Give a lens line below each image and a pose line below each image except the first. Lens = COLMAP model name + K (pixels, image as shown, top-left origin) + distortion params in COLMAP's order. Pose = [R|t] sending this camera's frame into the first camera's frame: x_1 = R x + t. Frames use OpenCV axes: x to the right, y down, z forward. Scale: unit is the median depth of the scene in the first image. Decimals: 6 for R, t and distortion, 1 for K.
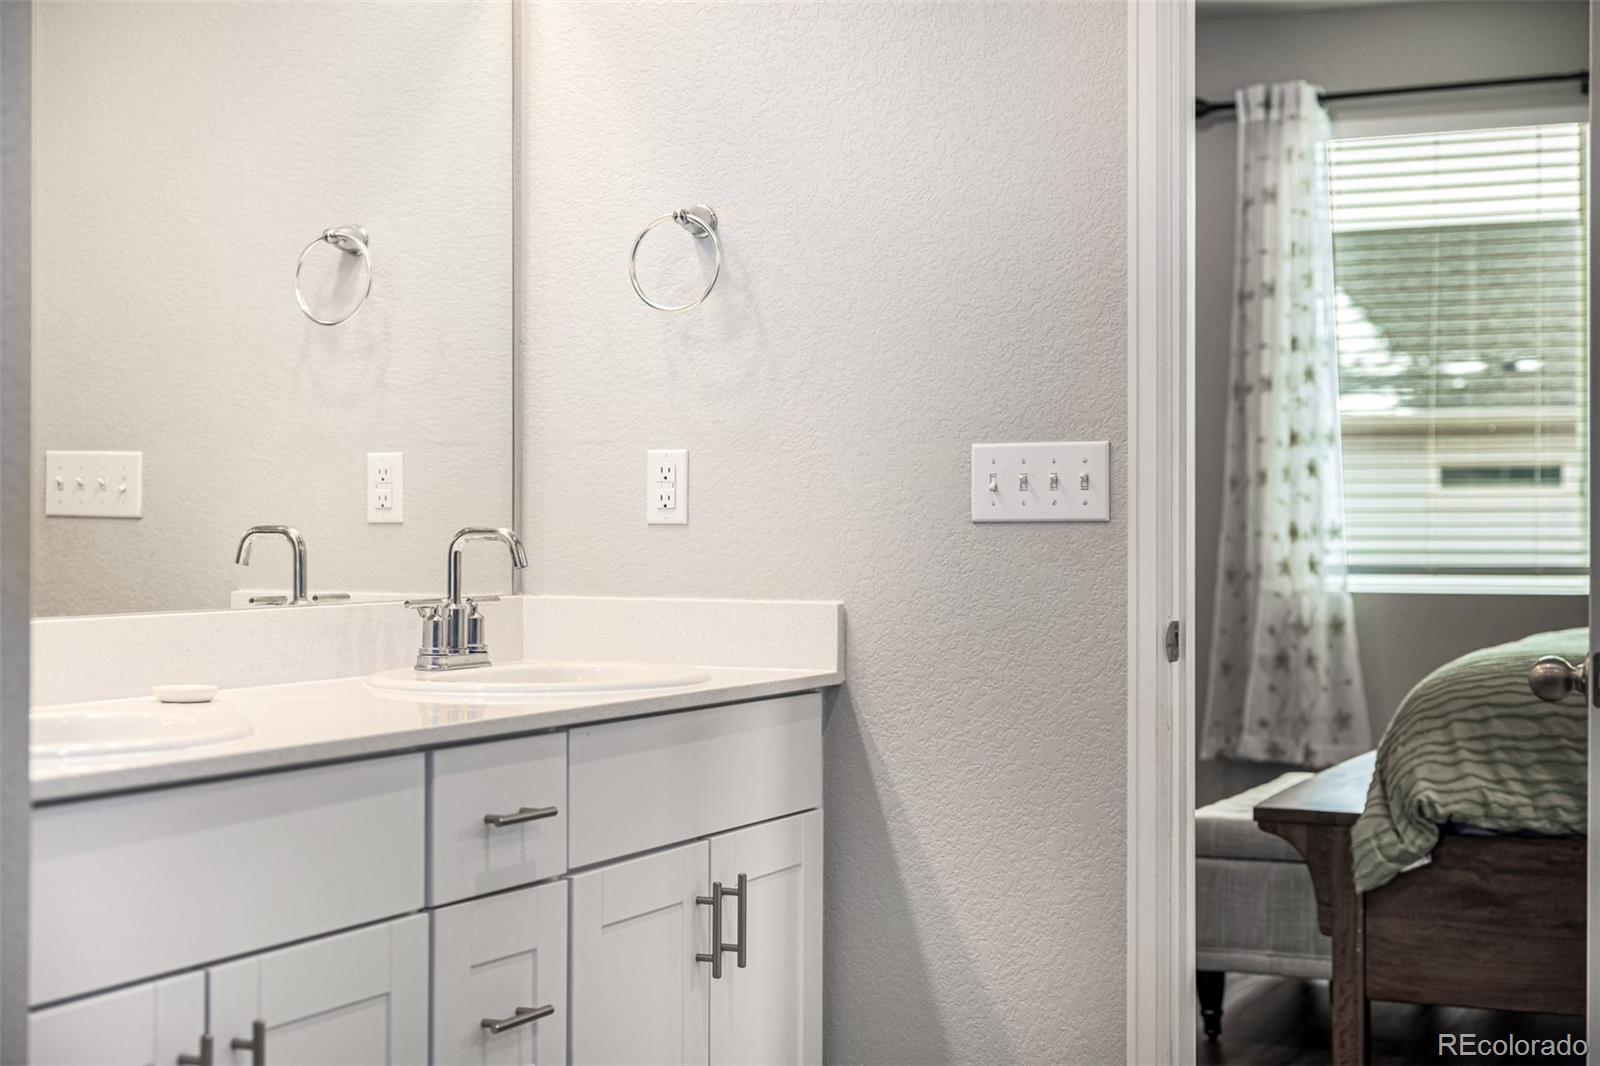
lens RADIAL K [[2592.9, 0, 800.0], [0, 2592.9, 533.0], [0, 0, 1]] dist [0.139191, -0.672361]
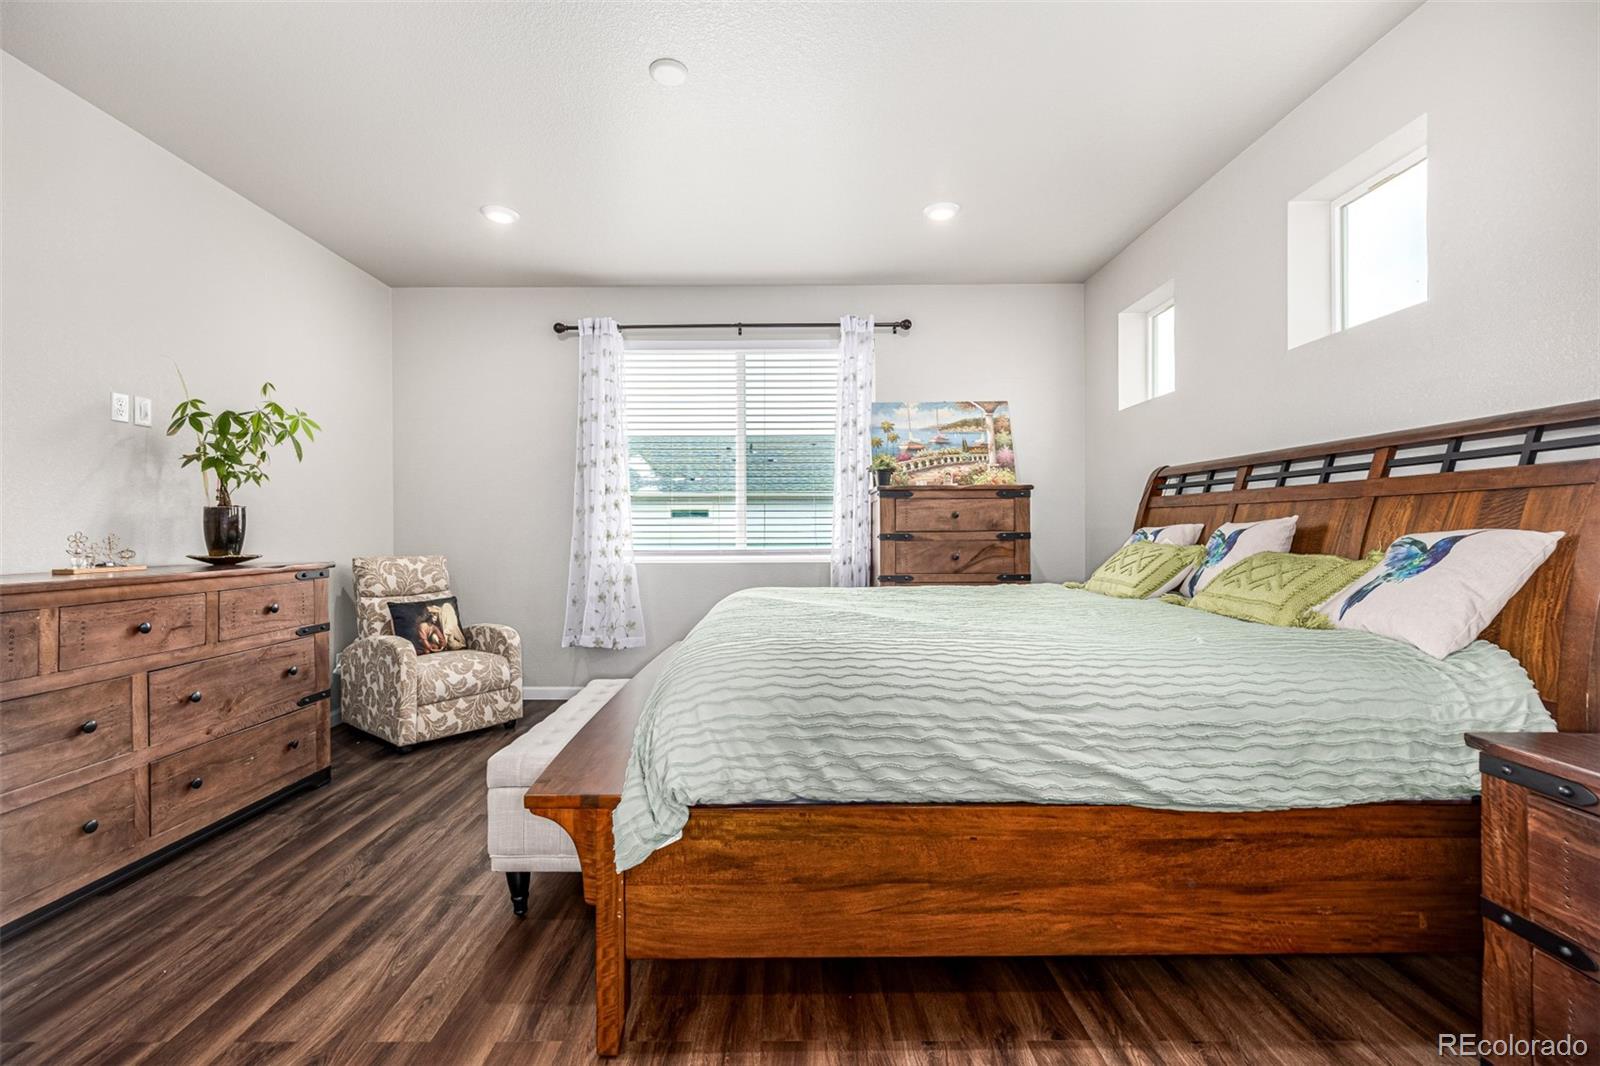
lens RADIAL K [[690.8, 0, 783.7], [0, 690.8, 530.5], [0, 0, 1]] dist [0.004383, 0.000514]
pose [[0.919384, -0.002880, 0.393351, 0.162744], [0.002306, 0.999995, 0.001933, -0.008188], [-0.393355, -0.000870, 0.919386, 0.699464]]
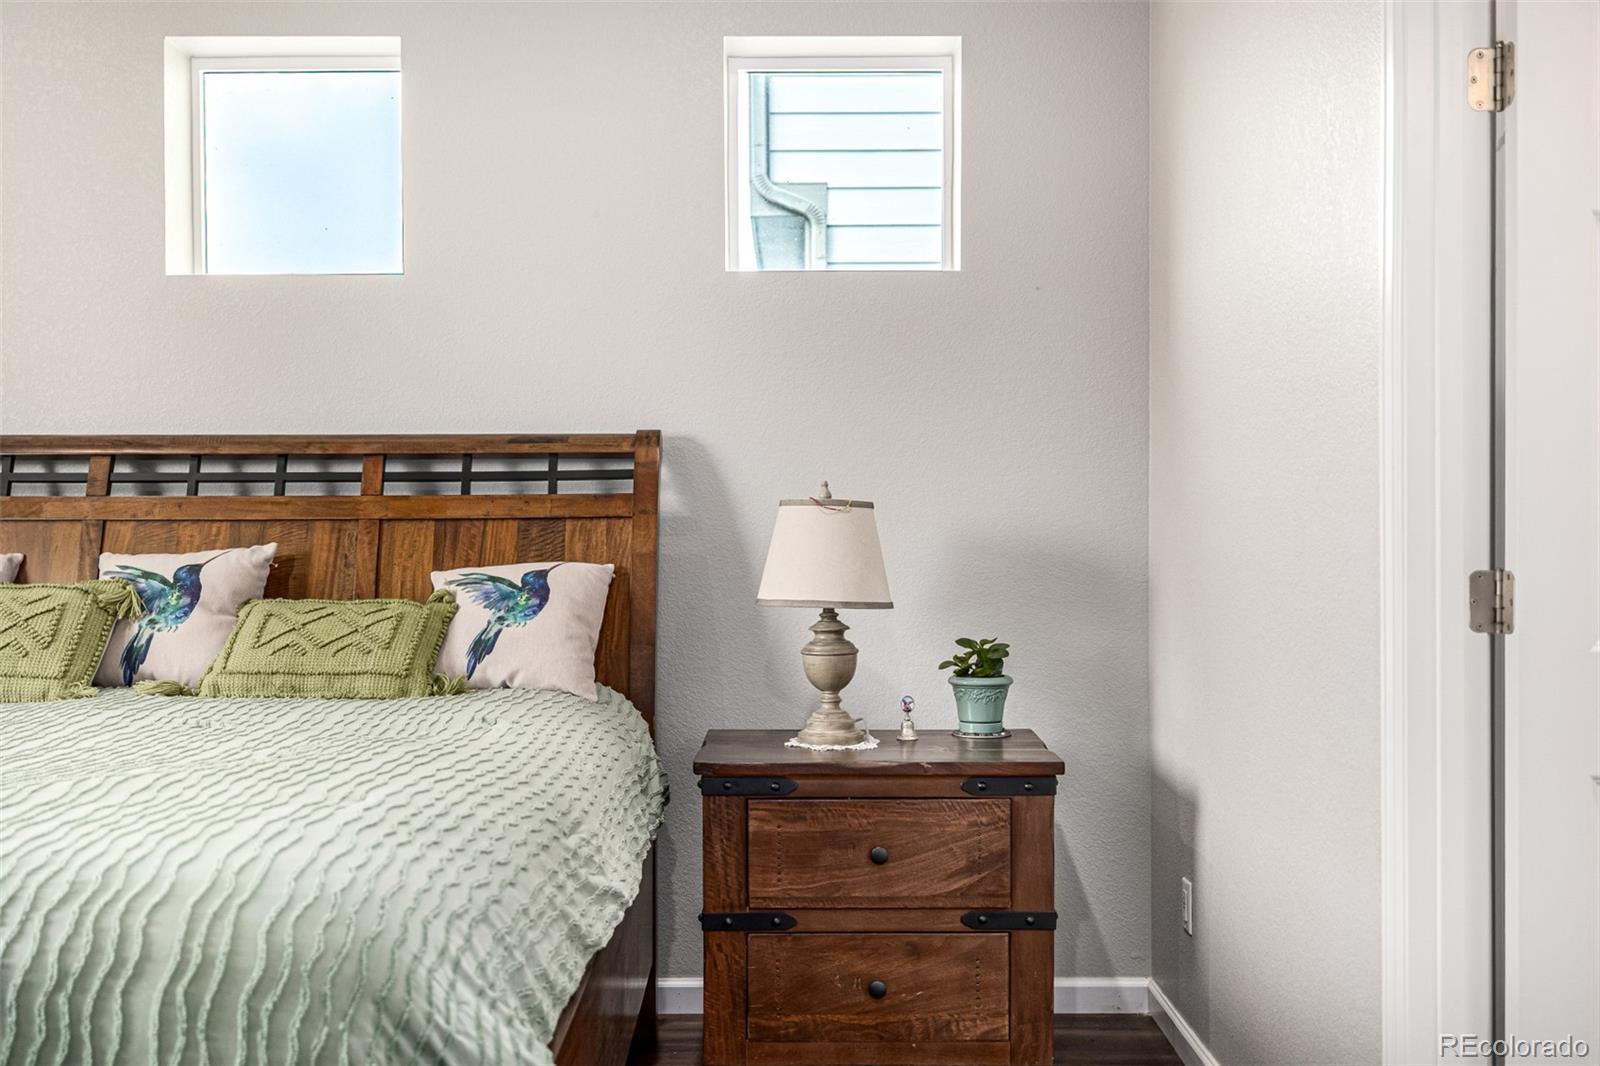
lens RADIAL K [[1601.1, 0, 800.0], [0, 1601.1, 533.0], [0, 0, 1]] dist [0.004479, 0.002594]
pose [[-0.399233, -0.003786, 0.916842, -0.091861], [0.003882, 0.999976, 0.005819, -0.024194], [-0.916841, 0.005882, -0.399209, 1.055209]]
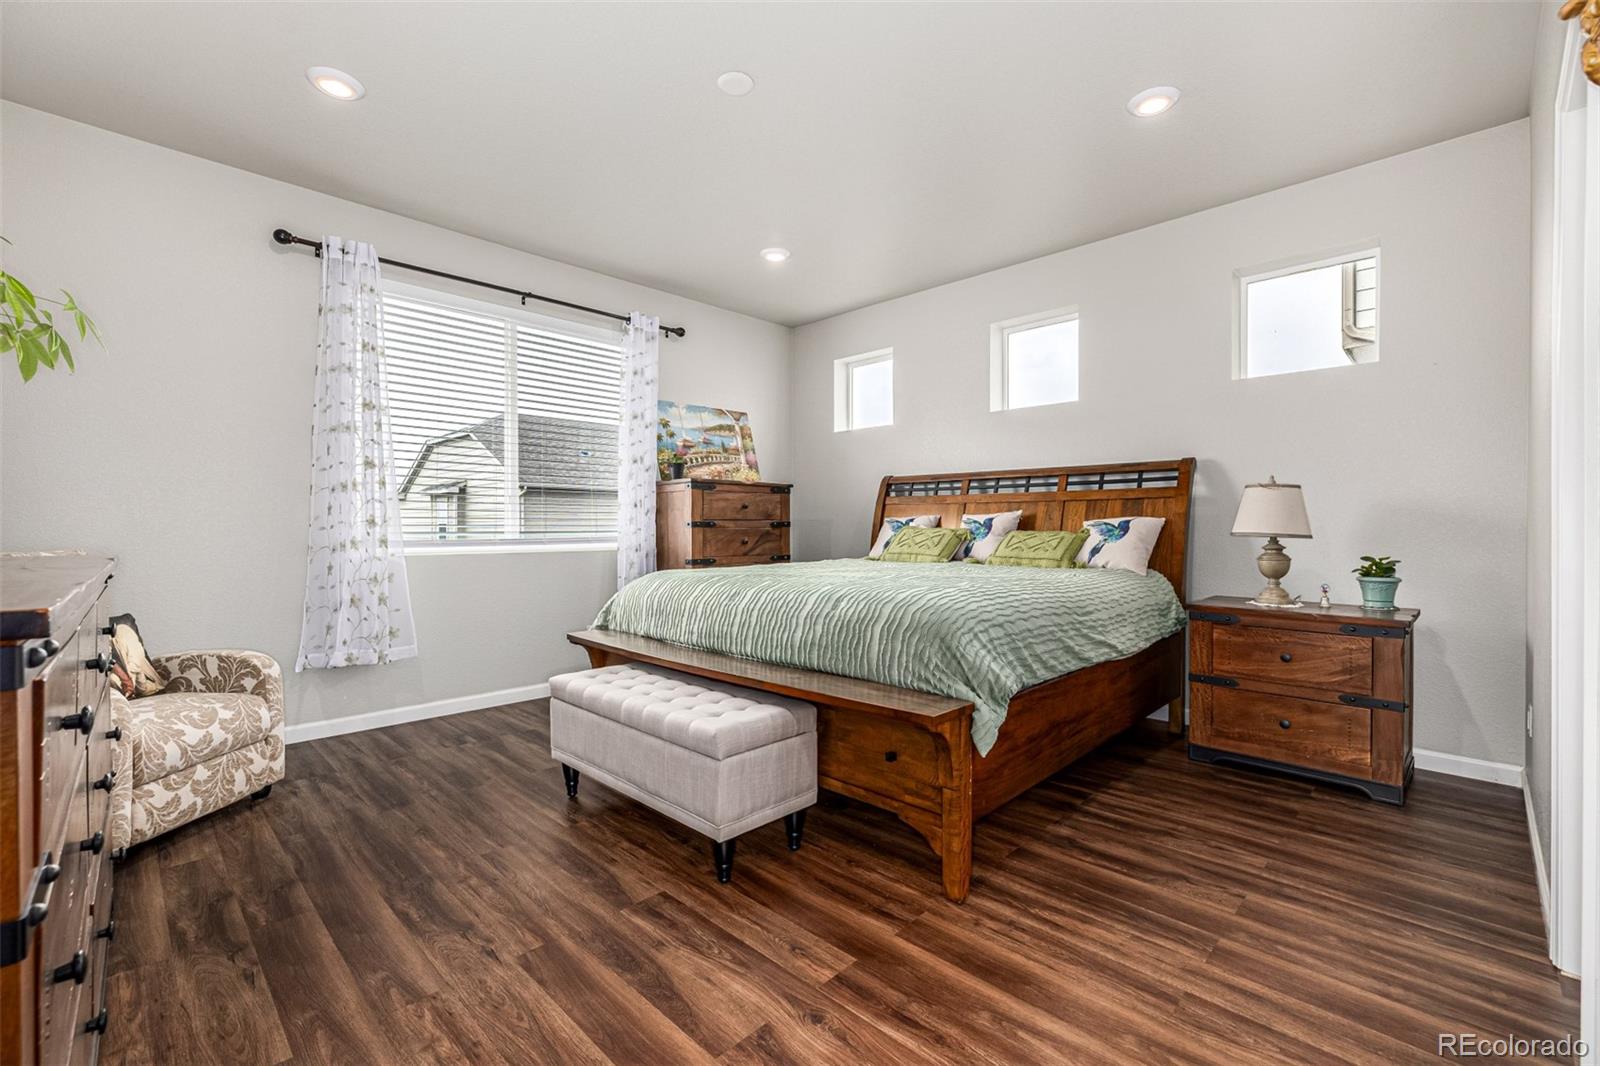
lens RADIAL K [[684.6, 0, 800.0], [0, 684.6, 533.0], [0, 0, 1]] dist [0.010858, 0.000424]
pose [[0.359553, -0.008464, 0.933086, -0.176348], [-0.002086, 0.999949, 0.009874, 0.002762], [-0.933122, -0.005497, 0.359517, 0.939649]]
